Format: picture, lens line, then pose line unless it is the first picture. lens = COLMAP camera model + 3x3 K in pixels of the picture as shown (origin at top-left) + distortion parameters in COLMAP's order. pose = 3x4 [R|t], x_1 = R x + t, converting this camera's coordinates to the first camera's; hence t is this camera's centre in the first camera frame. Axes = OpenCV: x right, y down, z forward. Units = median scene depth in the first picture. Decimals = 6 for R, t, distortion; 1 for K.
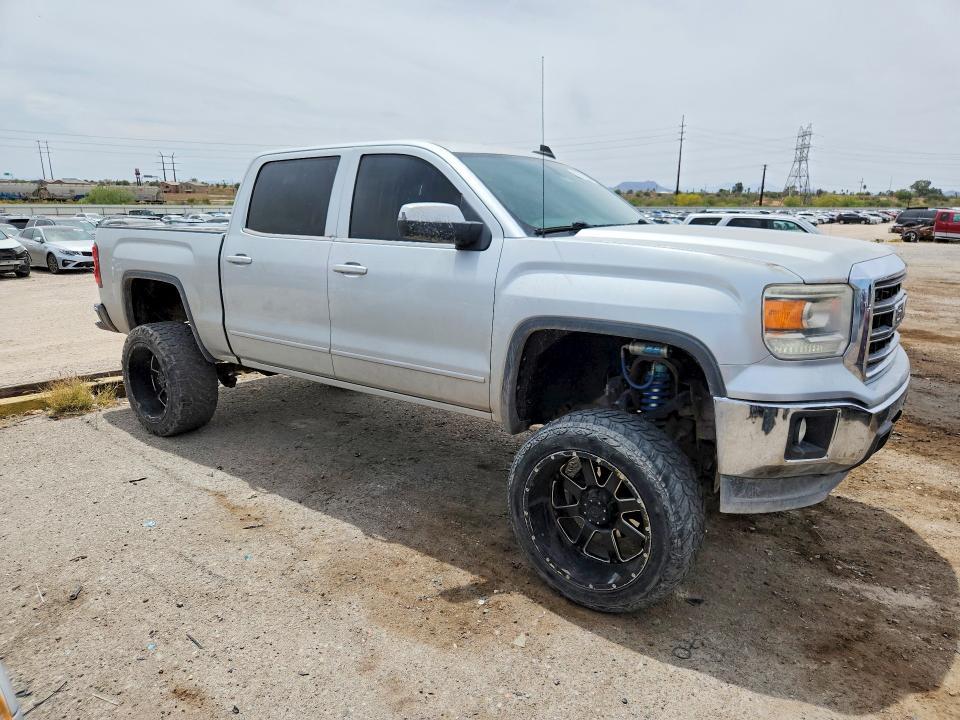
lens RADIAL K [[647.9, 0, 480.0], [0, 647.9, 360.0], [0, 0, 1]] dist [0.066519, -0.058855]
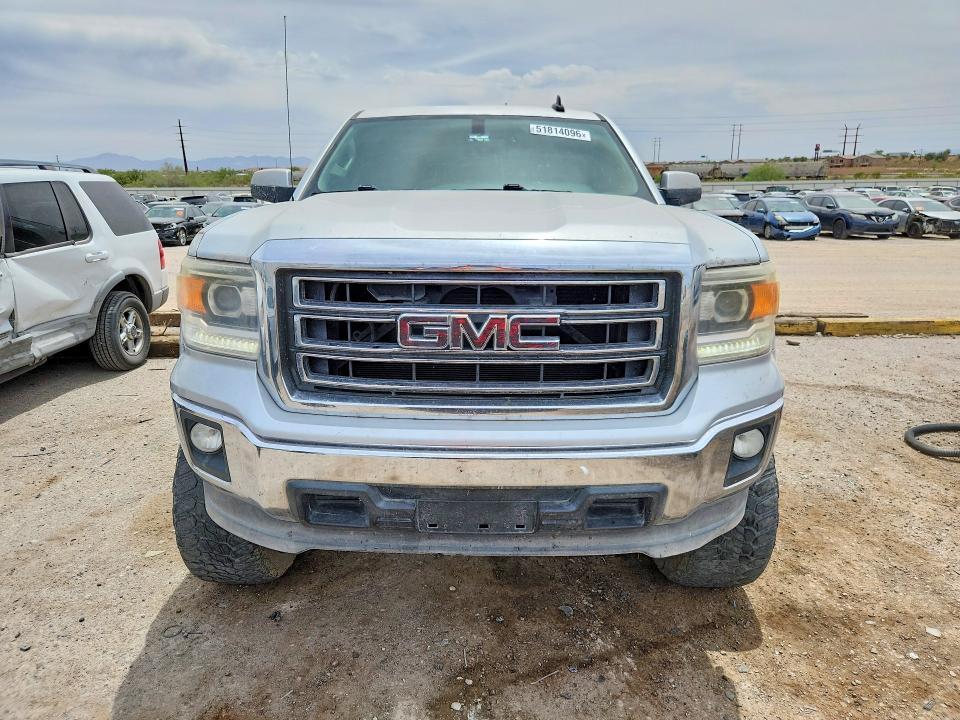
lens RADIAL K [[647.9, 0, 480.0], [0, 647.9, 360.0], [0, 0, 1]] dist [0.066519, -0.058855]
pose [[0.597497, 0.197259, -0.777230, 0.916864], [-0.170557, 0.978354, 0.117188, -0.099457], [0.783523, 0.062542, 0.618208, 0.534435]]
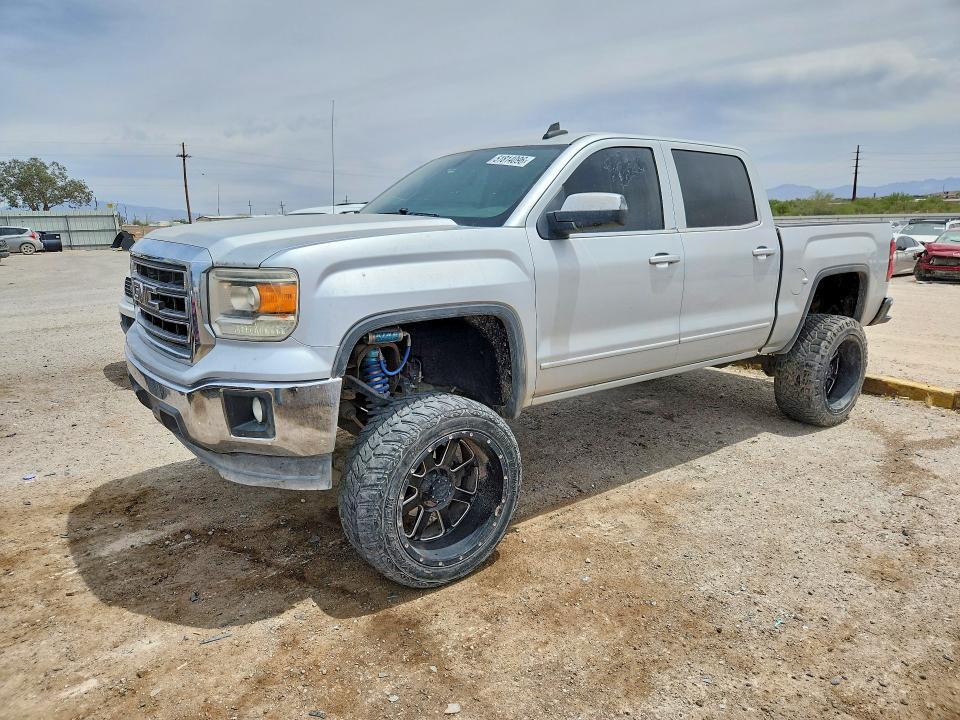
lens RADIAL K [[647.9, 0, 480.0], [0, 647.9, 360.0], [0, 0, 1]] dist [0.066519, -0.058855]
pose [[-0.272033, 0.199733, -0.941331, 1.228710], [-0.209013, 0.942604, 0.260405, -0.292689], [0.939314, 0.267590, -0.214672, 1.447642]]
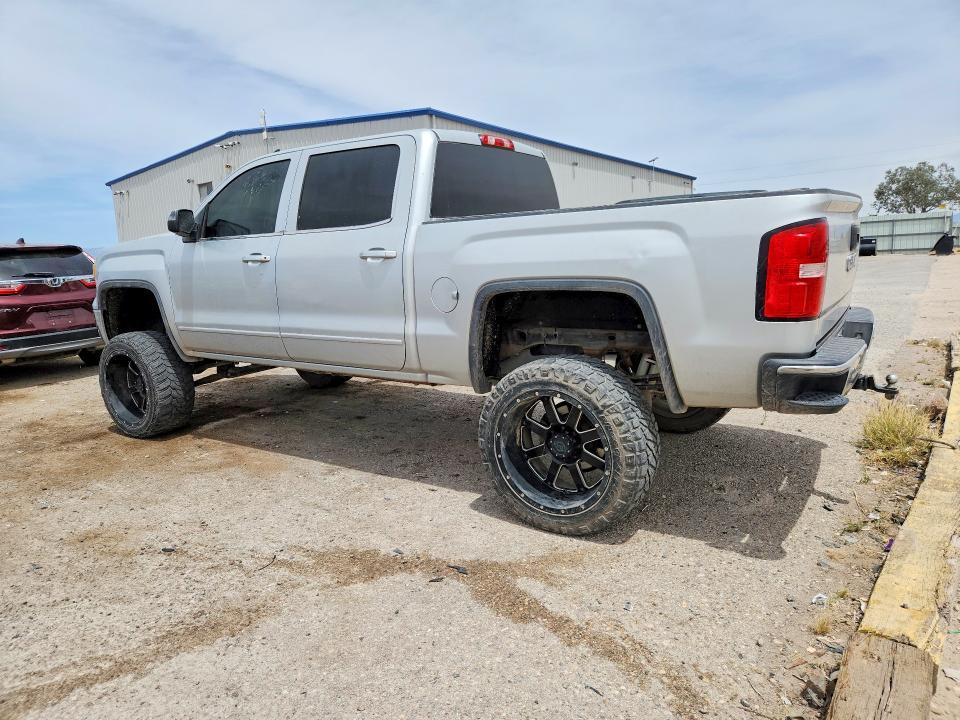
lens RADIAL K [[673.8, 0, 478.5], [0, 673.8, 330.6], [0, 0, 1]] dist [0.027960, -0.000504]
pose [[-0.998548, 0.042678, -0.032883, -0.229171], [0.029029, 0.940358, 0.338945, -0.524603], [0.045387, 0.337498, -0.940231, 2.709066]]
